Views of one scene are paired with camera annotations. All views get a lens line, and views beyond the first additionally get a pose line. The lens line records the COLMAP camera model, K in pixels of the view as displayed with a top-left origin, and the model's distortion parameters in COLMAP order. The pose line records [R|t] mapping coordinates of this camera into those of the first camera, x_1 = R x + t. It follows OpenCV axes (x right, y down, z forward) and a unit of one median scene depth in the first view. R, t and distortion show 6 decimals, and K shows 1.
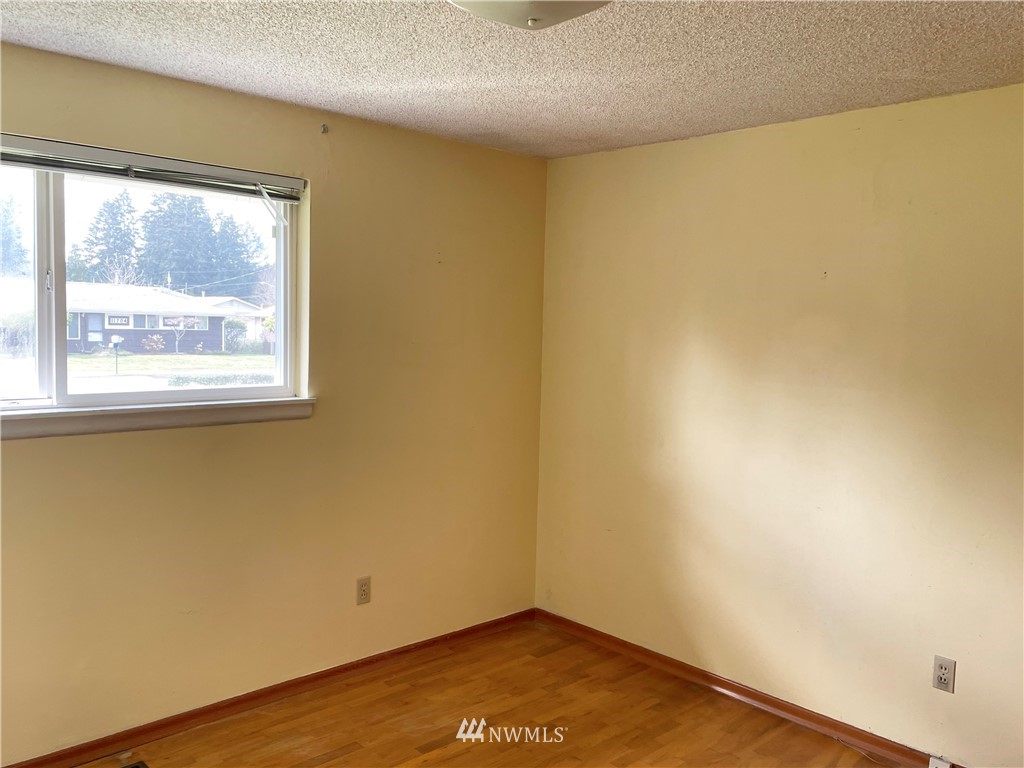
lens RADIAL K [[844.7, 0, 511.5], [0, 844.7, 375.0], [0, 0, 1]] dist [0.099670, -0.138505]
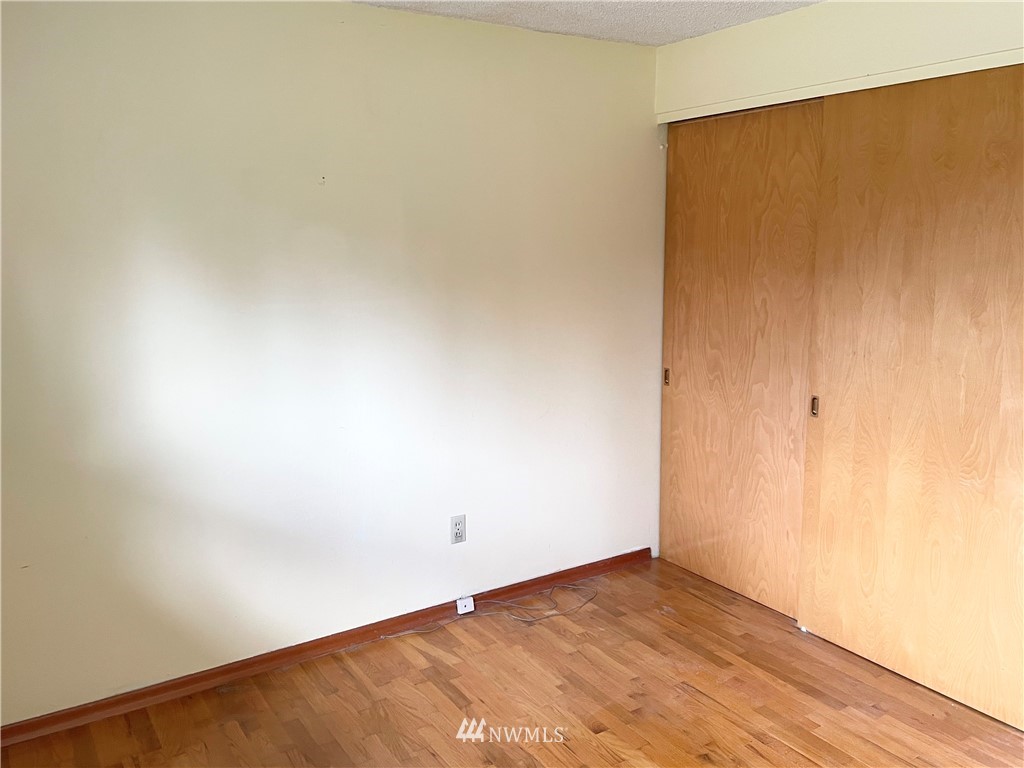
lens RADIAL K [[844.7, 0, 511.5], [0, 844.7, 375.0], [0, 0, 1]] dist [0.099670, -0.138505]
pose [[0.166174, -0.177397, 0.970009, -0.525843], [0.074691, 0.983124, 0.167000, -0.047632], [-0.983264, 0.044700, 0.176619, 0.636704]]
